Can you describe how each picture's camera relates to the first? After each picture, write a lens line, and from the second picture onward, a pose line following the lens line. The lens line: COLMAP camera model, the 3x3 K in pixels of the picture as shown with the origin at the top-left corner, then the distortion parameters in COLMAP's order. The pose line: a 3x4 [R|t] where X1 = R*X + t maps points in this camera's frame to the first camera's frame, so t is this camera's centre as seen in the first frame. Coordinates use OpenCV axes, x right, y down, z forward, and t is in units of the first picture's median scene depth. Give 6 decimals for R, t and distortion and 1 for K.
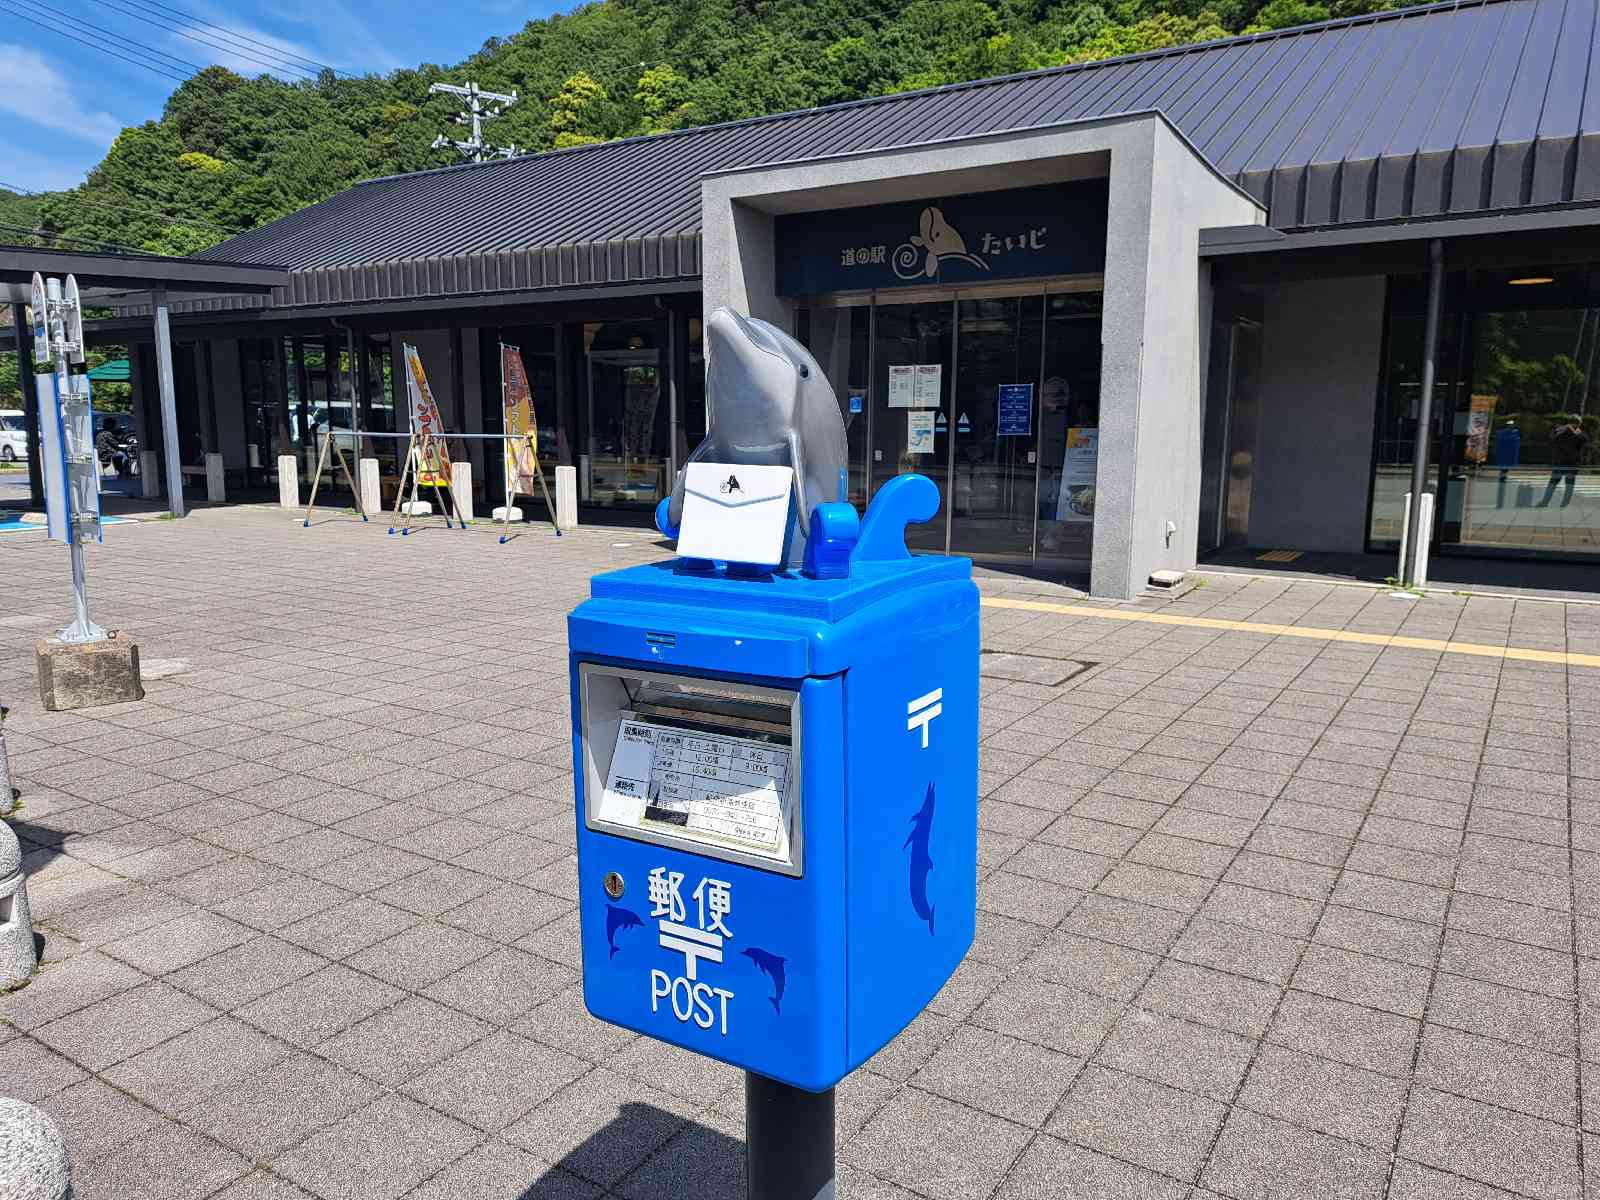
lens RADIAL K [[1177.4, 0, 800.0], [0, 1177.4, 600.0], [0, 0, 1]] dist [0.005308, 0.001400]
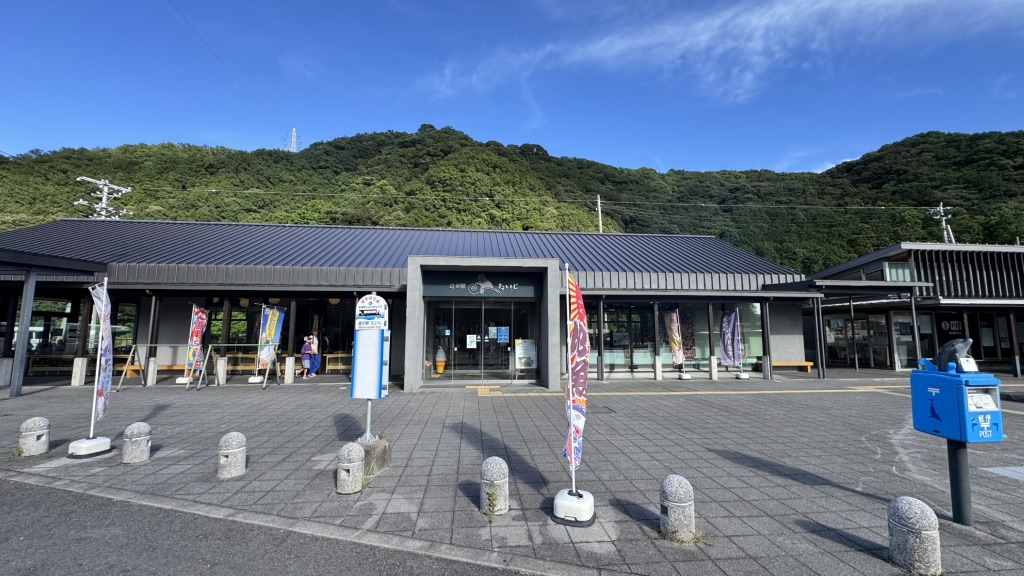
lens RADIAL K [[403.9, 0, 512.0], [0, 403.9, 288.0], [0, 0, 1]] dist [0.001879, 0.000071]
pose [[0.784577, 0.064786, 0.616638, -3.967556], [0.094673, 0.970347, -0.222404, -0.252269], [-0.612761, 0.232872, 0.755178, 0.694533]]
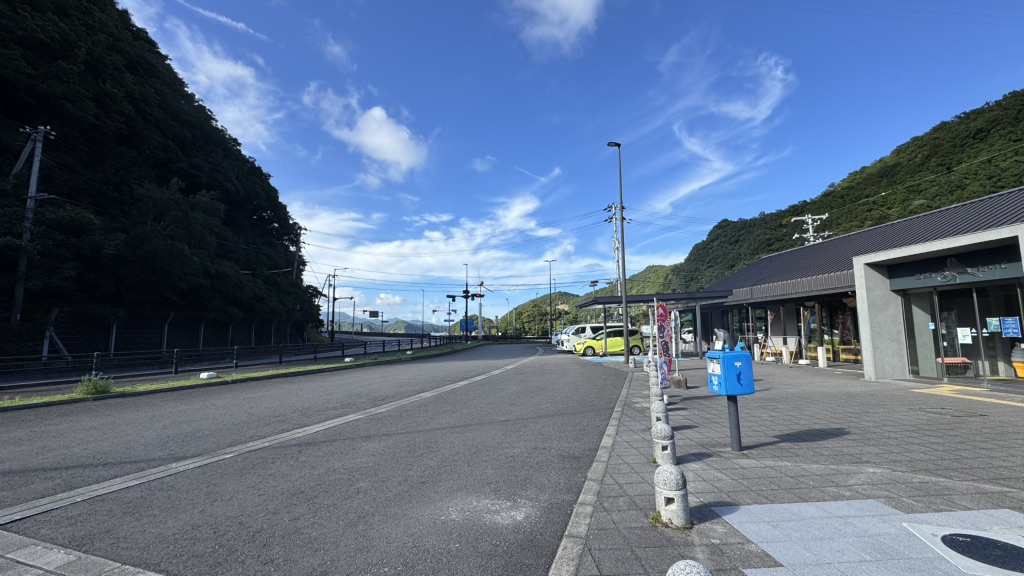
lens RADIAL K [[403.9, 0, 512.0], [0, 403.9, 288.0], [0, 0, 1]] dist [0.001879, 0.000071]
pose [[0.591455, -0.097459, -0.800427, 1.970895], [-0.109137, 0.973858, -0.199220, 0.391105], [0.798918, 0.205186, 0.565357, -2.995897]]
